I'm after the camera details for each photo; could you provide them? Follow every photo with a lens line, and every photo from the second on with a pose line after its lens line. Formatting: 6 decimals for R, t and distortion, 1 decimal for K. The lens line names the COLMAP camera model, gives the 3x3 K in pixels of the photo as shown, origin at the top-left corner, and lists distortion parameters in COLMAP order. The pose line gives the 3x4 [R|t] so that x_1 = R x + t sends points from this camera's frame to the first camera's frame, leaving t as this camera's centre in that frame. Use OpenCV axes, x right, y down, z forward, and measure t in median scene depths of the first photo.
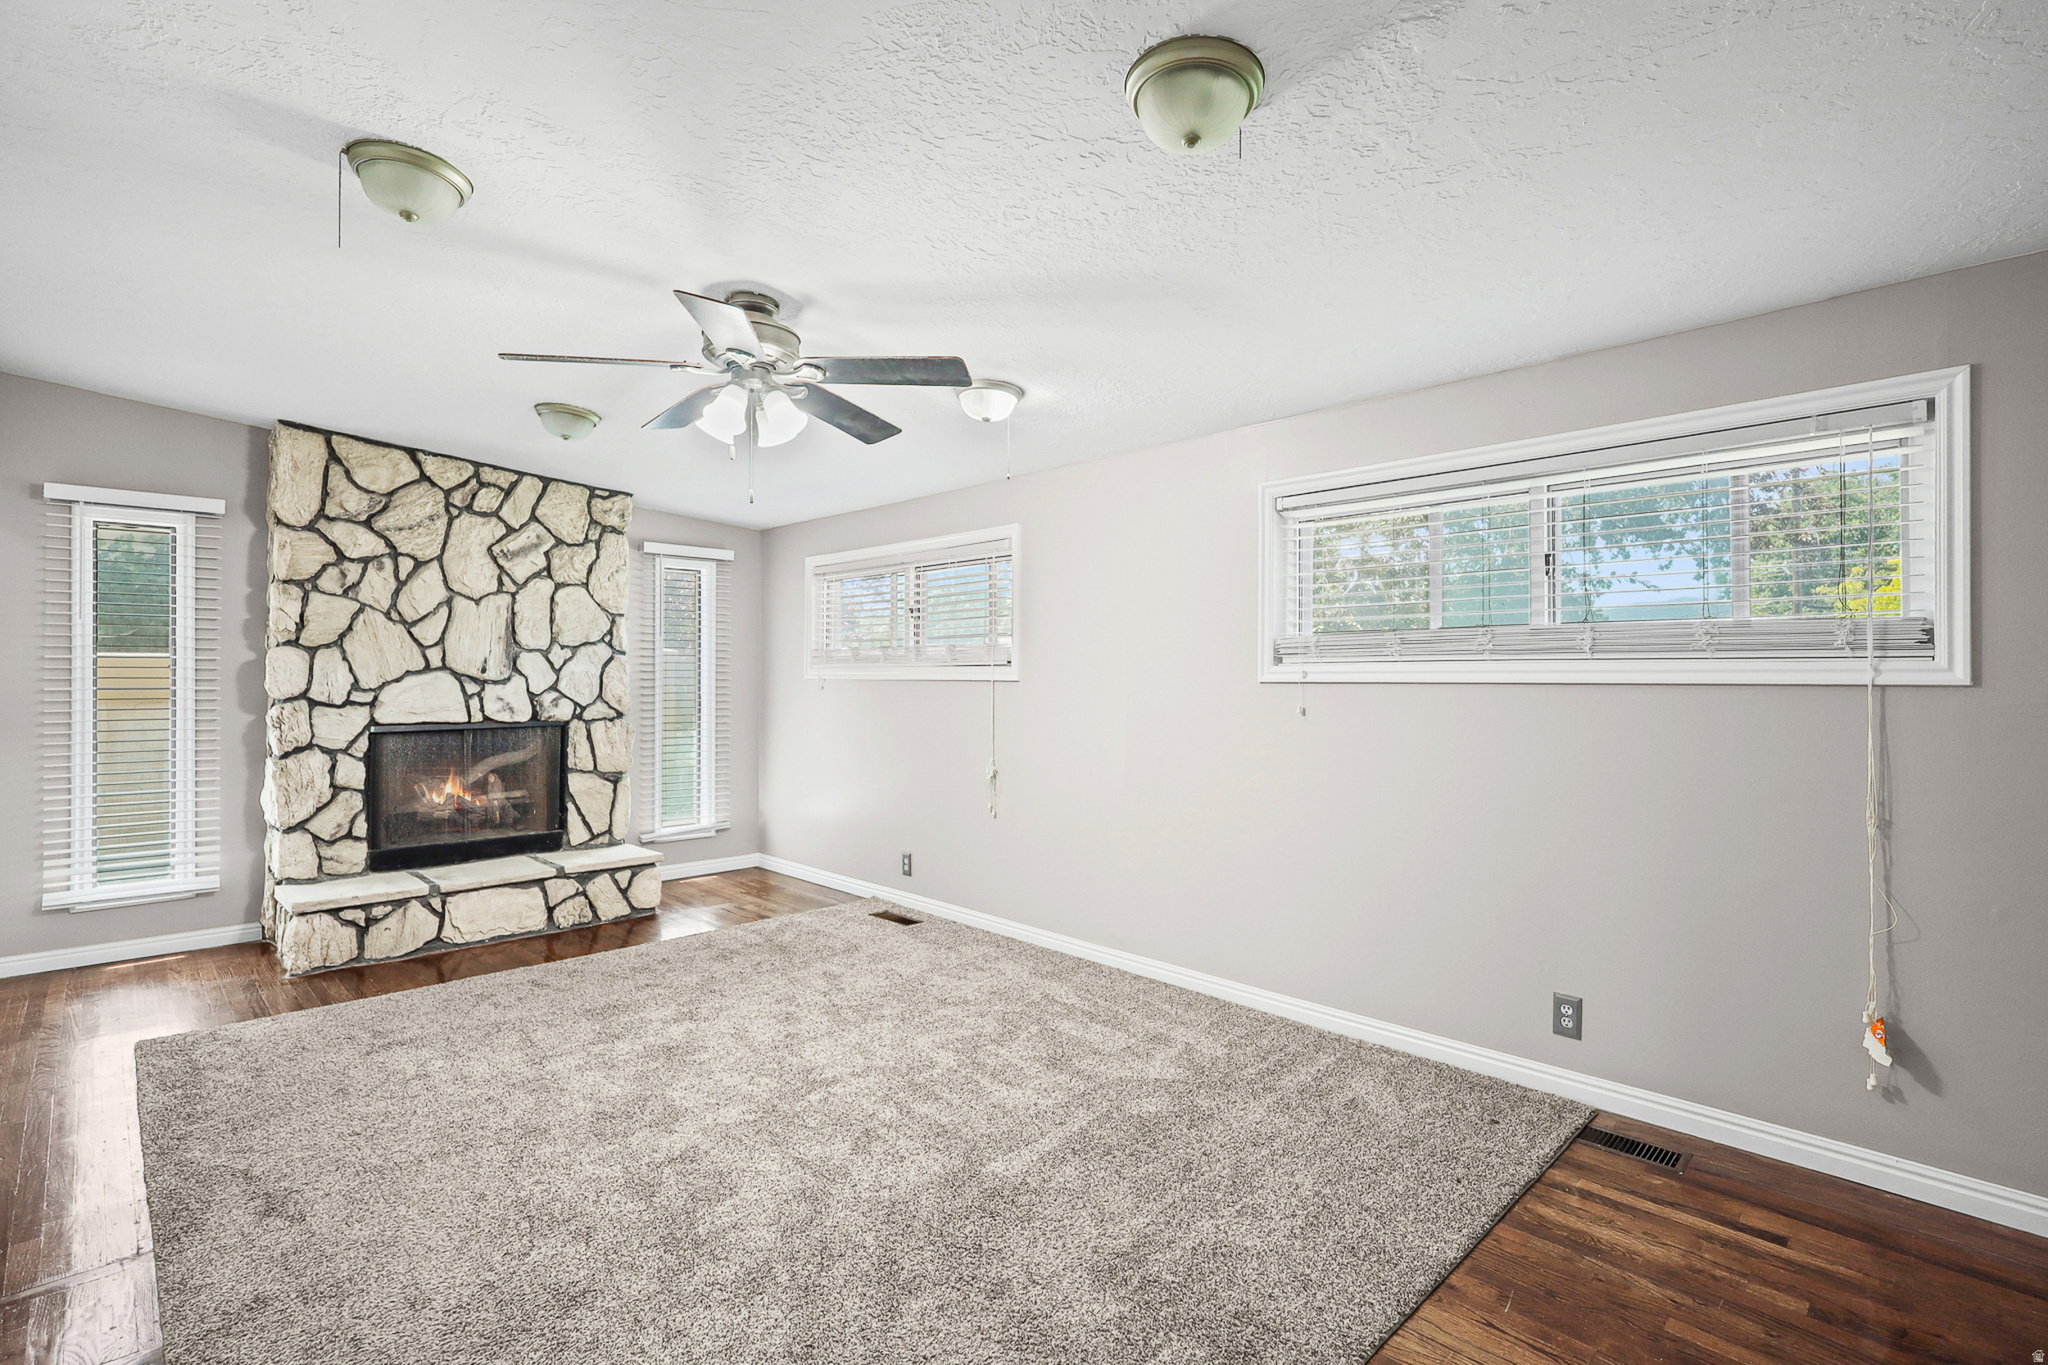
lens RADIAL K [[948.1, 0, 1025.8], [0, 948.1, 670.4], [0, 0, 1]] dist [0.001646, 0.000110]
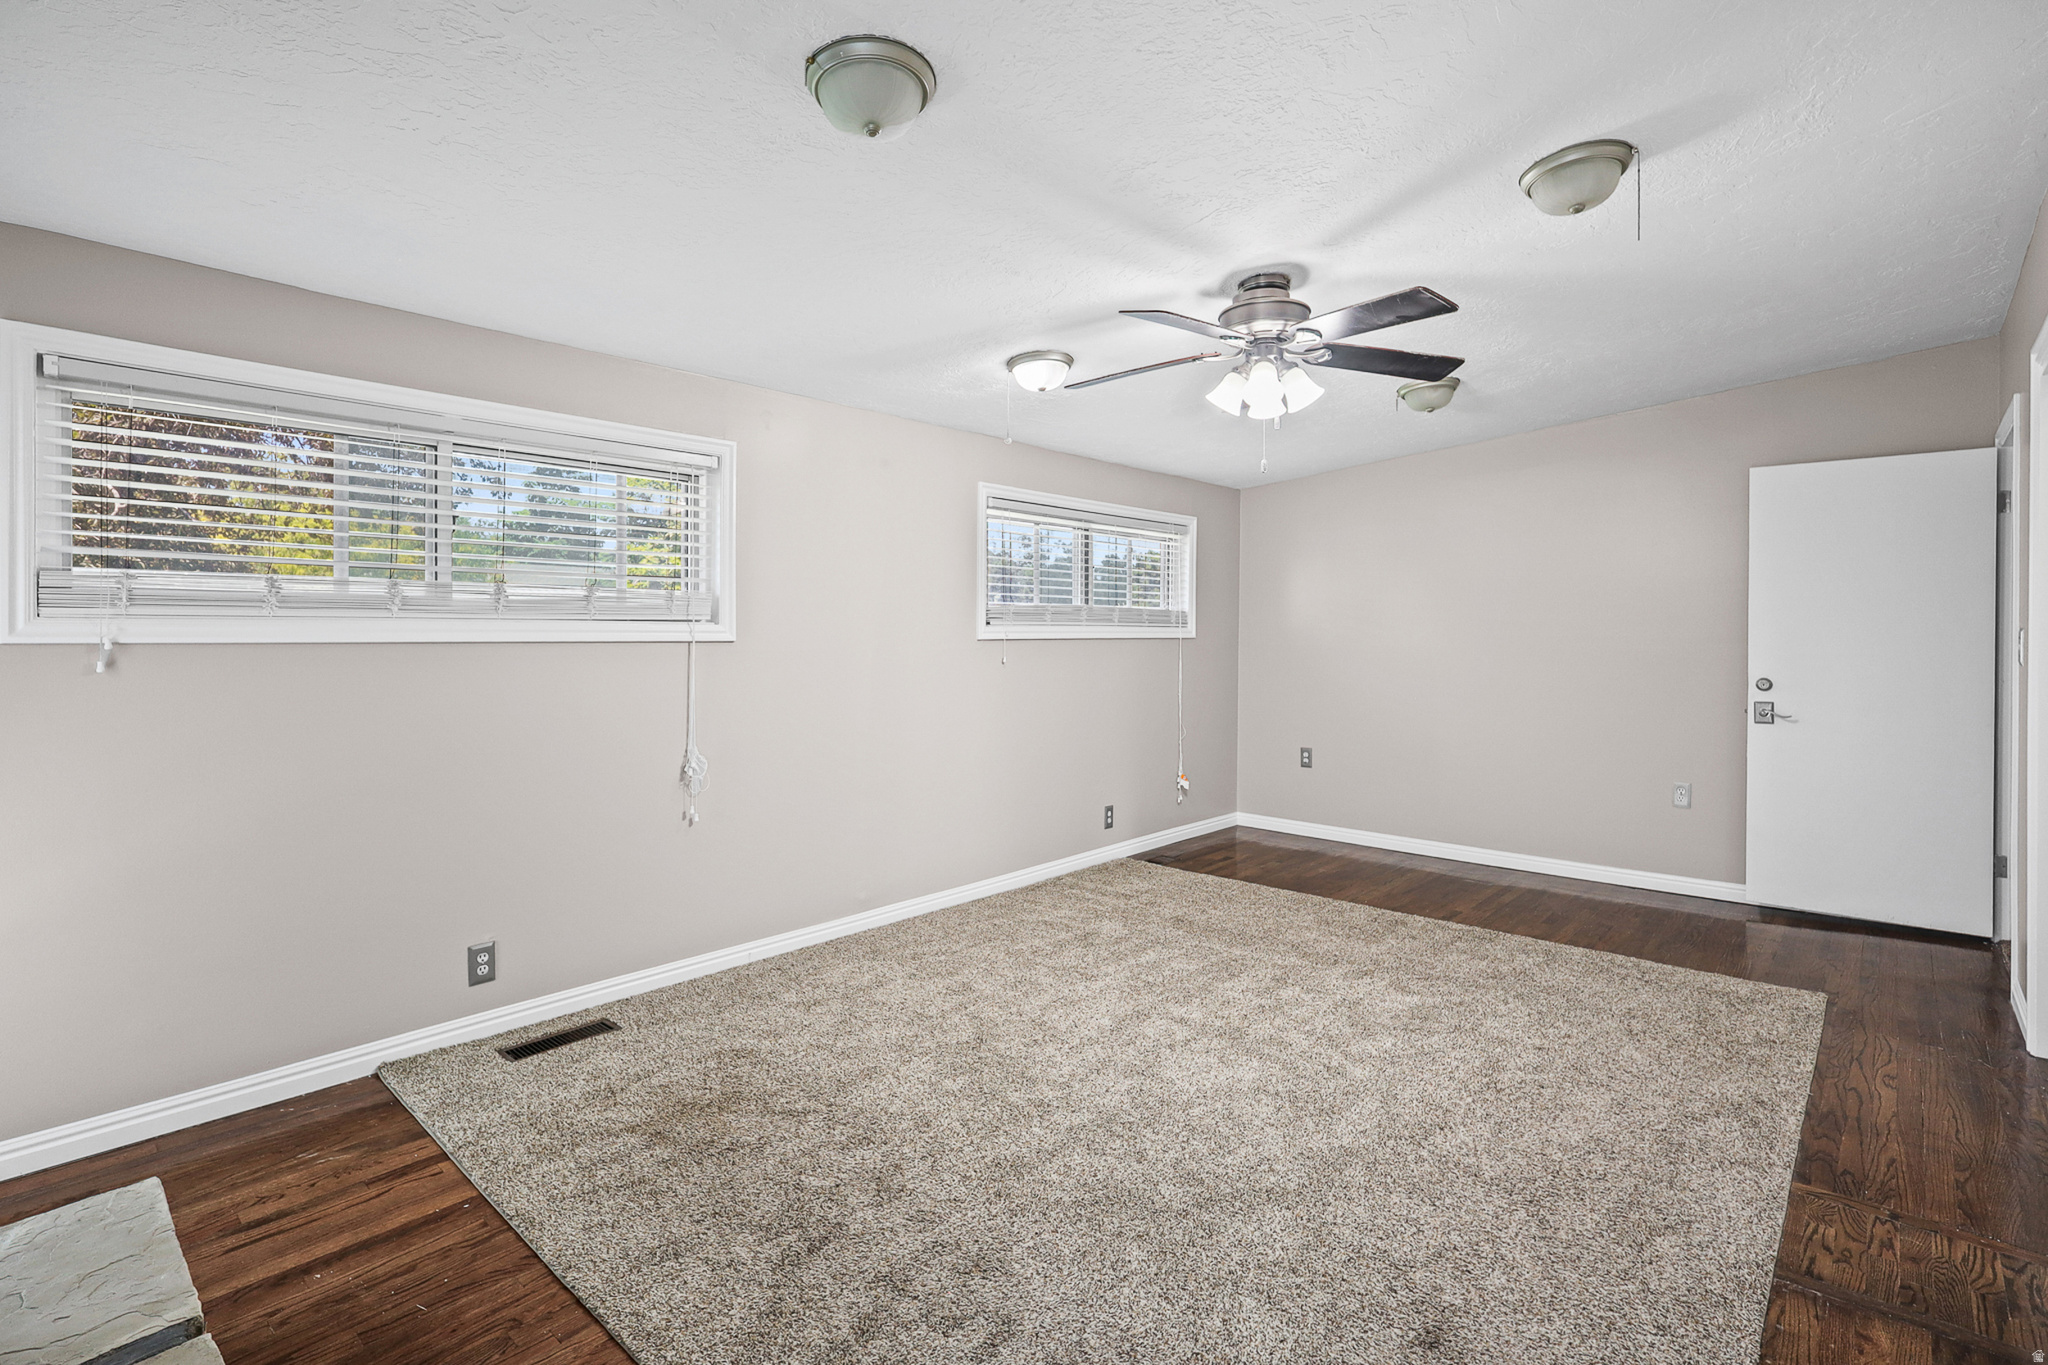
lens RADIAL K [[965.6, 0, 992.5], [0, 965.6, 634.3], [0, 0, 1]] dist [-0.018011, 0.000074]
pose [[-0.040825, -0.001375, 0.999165, -0.773058], [-0.006256, 0.999980, 0.001120, 0.002799], [-0.999147, -0.006205, -0.040832, 0.771435]]
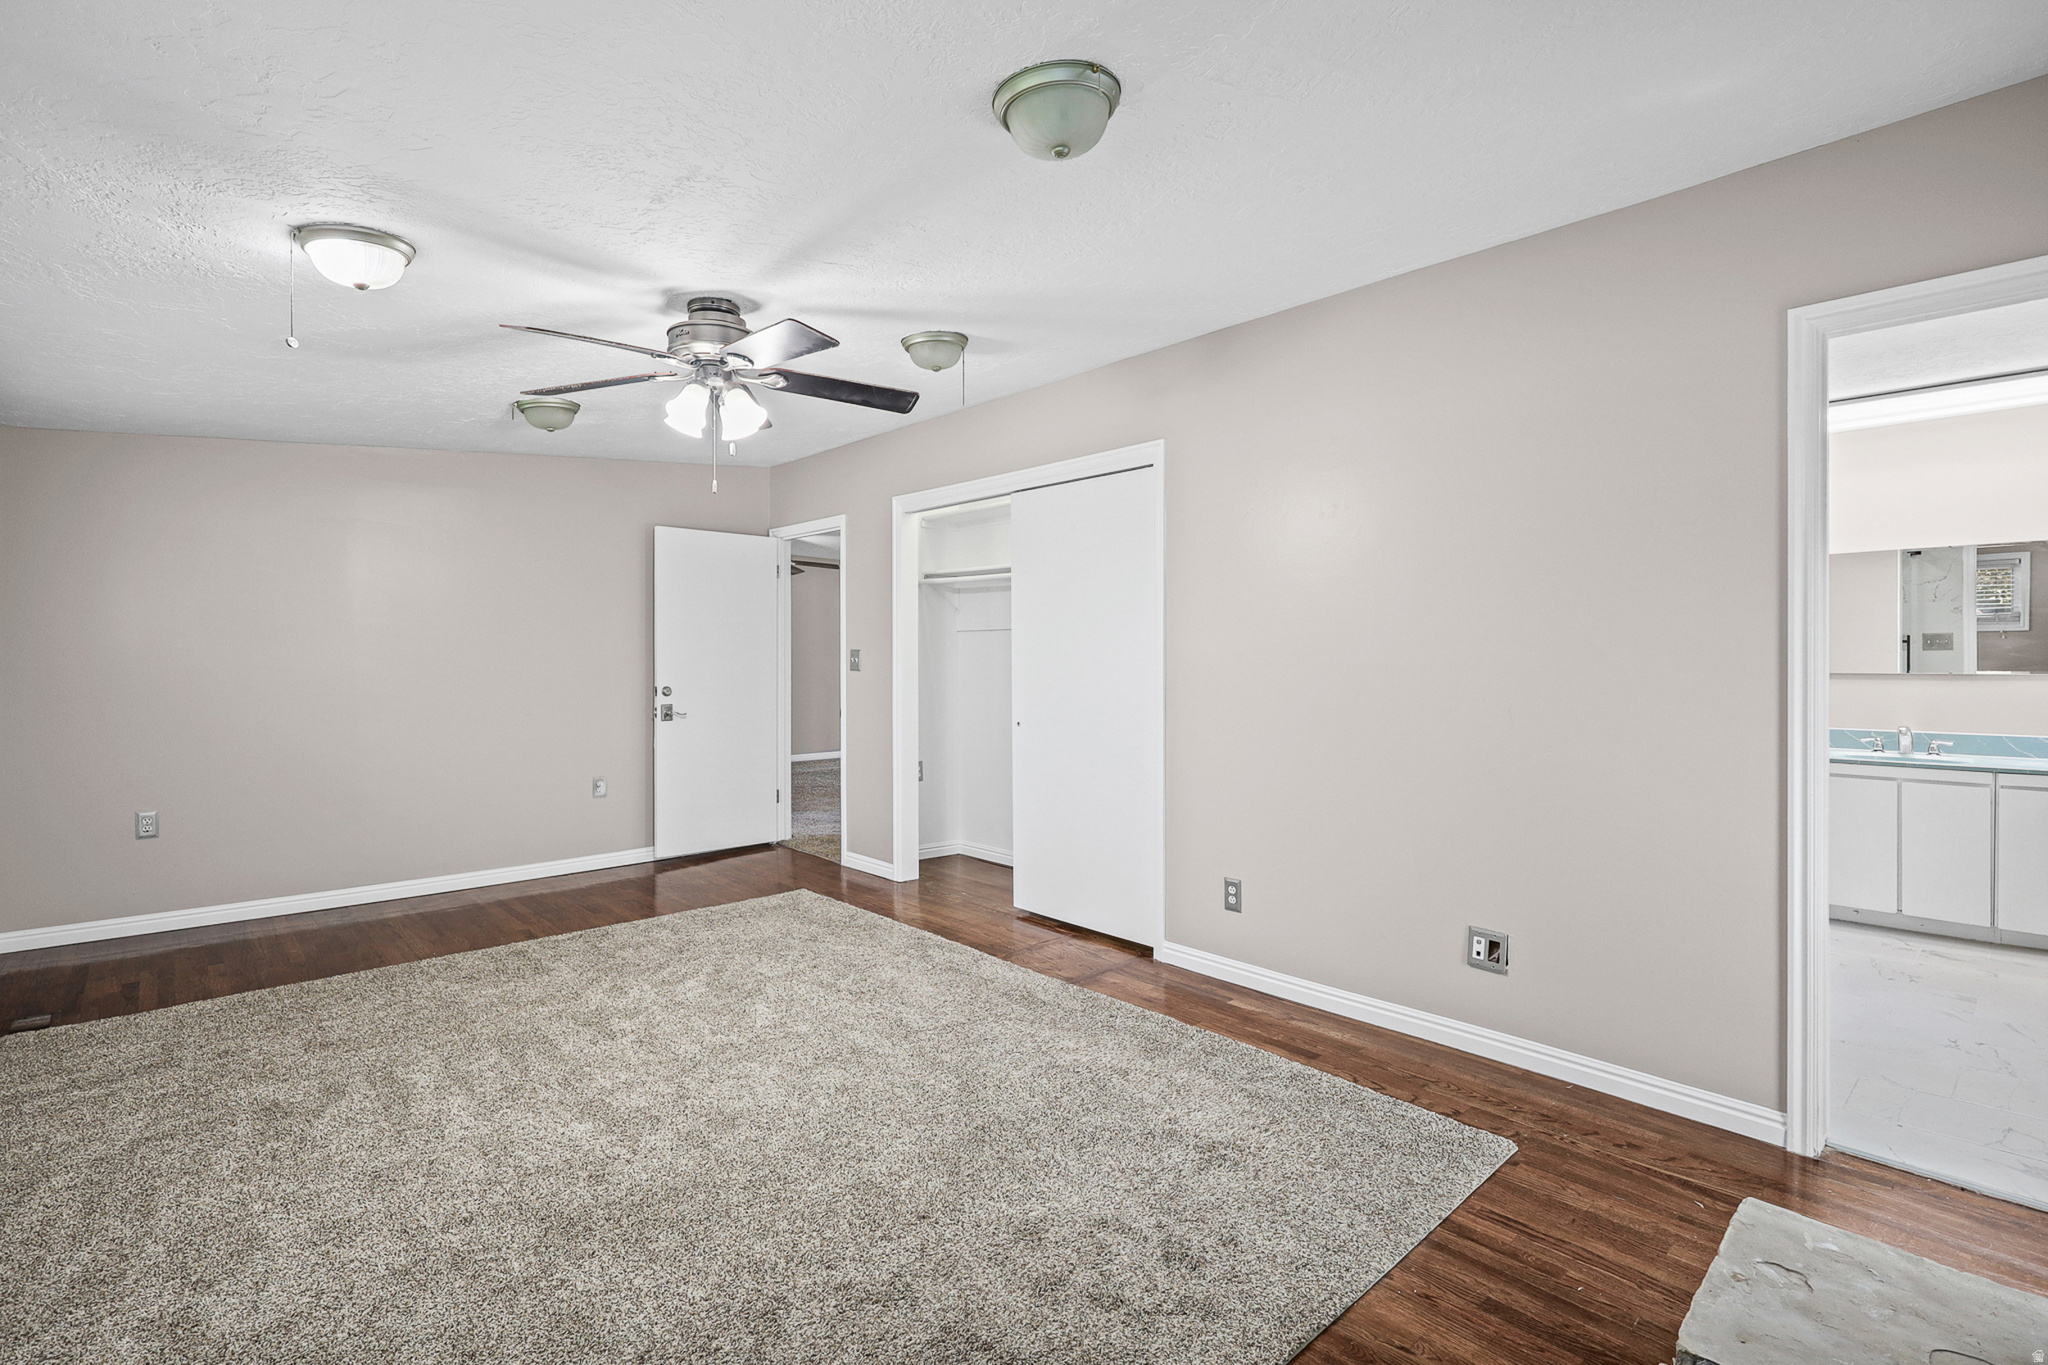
lens RADIAL K [[963.0, 0, 1027.1], [0, 963.0, 646.5], [0, 0, 1]] dist [-0.002337, -0.000342]
pose [[-0.999570, 0.003140, 0.029148, -0.389988], [0.002807, 0.999930, -0.011452, 0.005827], [-0.029181, -0.011366, -0.999510, 1.193378]]
